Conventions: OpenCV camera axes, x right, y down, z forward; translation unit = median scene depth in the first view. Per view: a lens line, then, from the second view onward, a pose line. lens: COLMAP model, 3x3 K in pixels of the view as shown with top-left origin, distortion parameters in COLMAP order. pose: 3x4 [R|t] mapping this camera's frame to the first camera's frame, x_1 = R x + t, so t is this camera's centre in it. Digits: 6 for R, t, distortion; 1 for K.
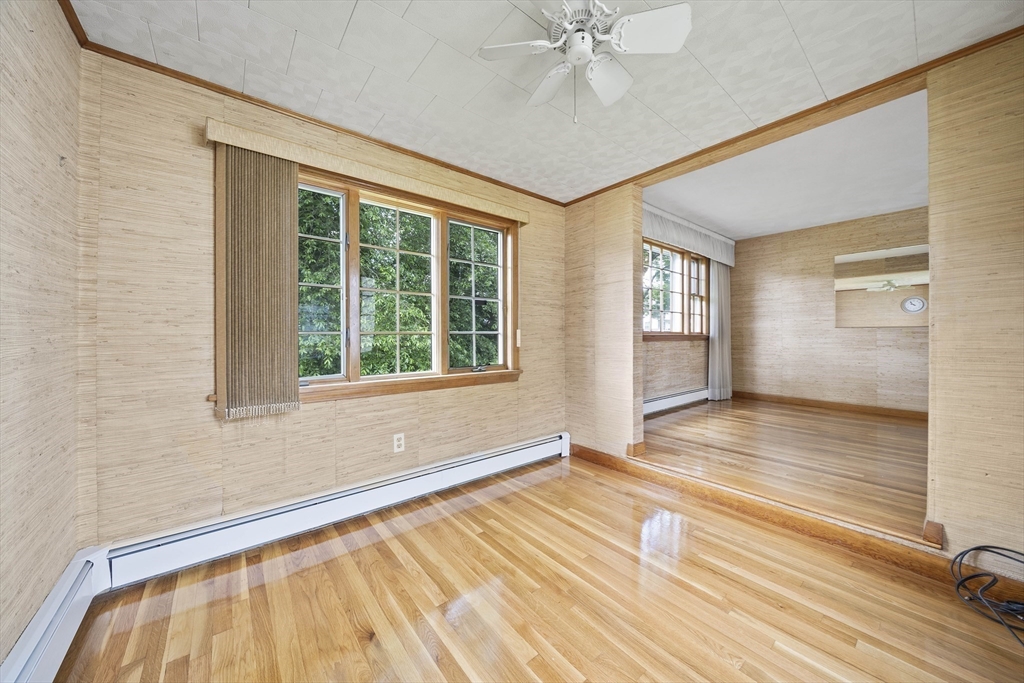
lens RADIAL K [[363.5, 0, 488.1], [0, 363.5, 338.0], [0, 0, 1]] dist [-0.009089, 0.000352]
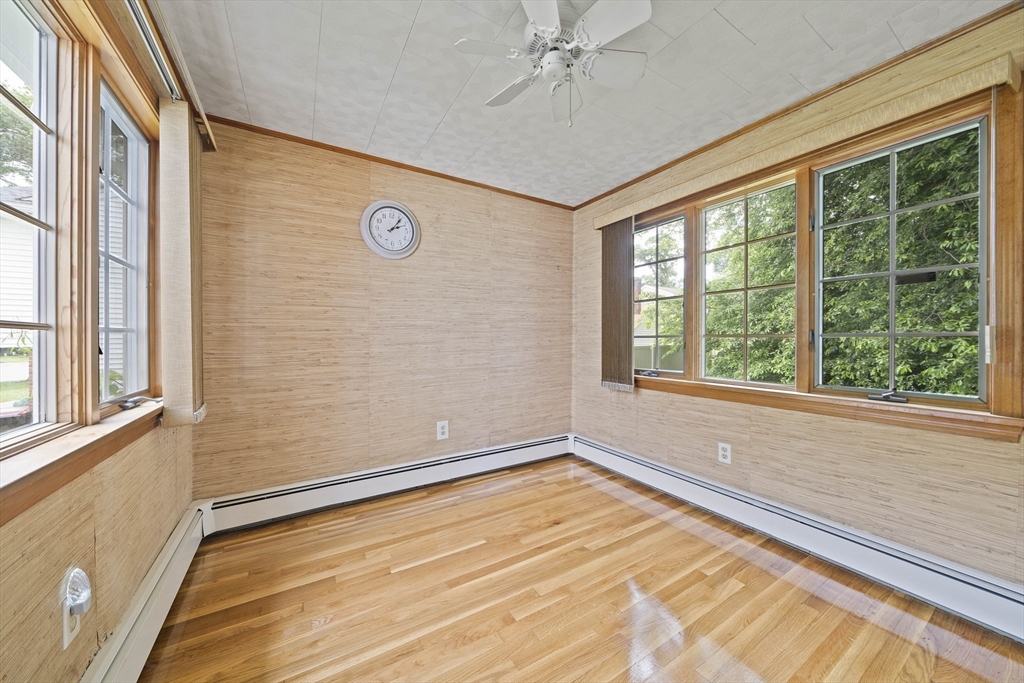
lens RADIAL K [[363.5, 0, 512.5], [0, 363.5, 340.7], [0, 0, 1]] dist [-0.009089, 0.000352]
pose [[-0.137208, 0.009779, -0.990494, 0.842531], [-0.003484, 0.999940, 0.010355, -0.010597], [0.990536, 0.004872, -0.137166, 0.653821]]
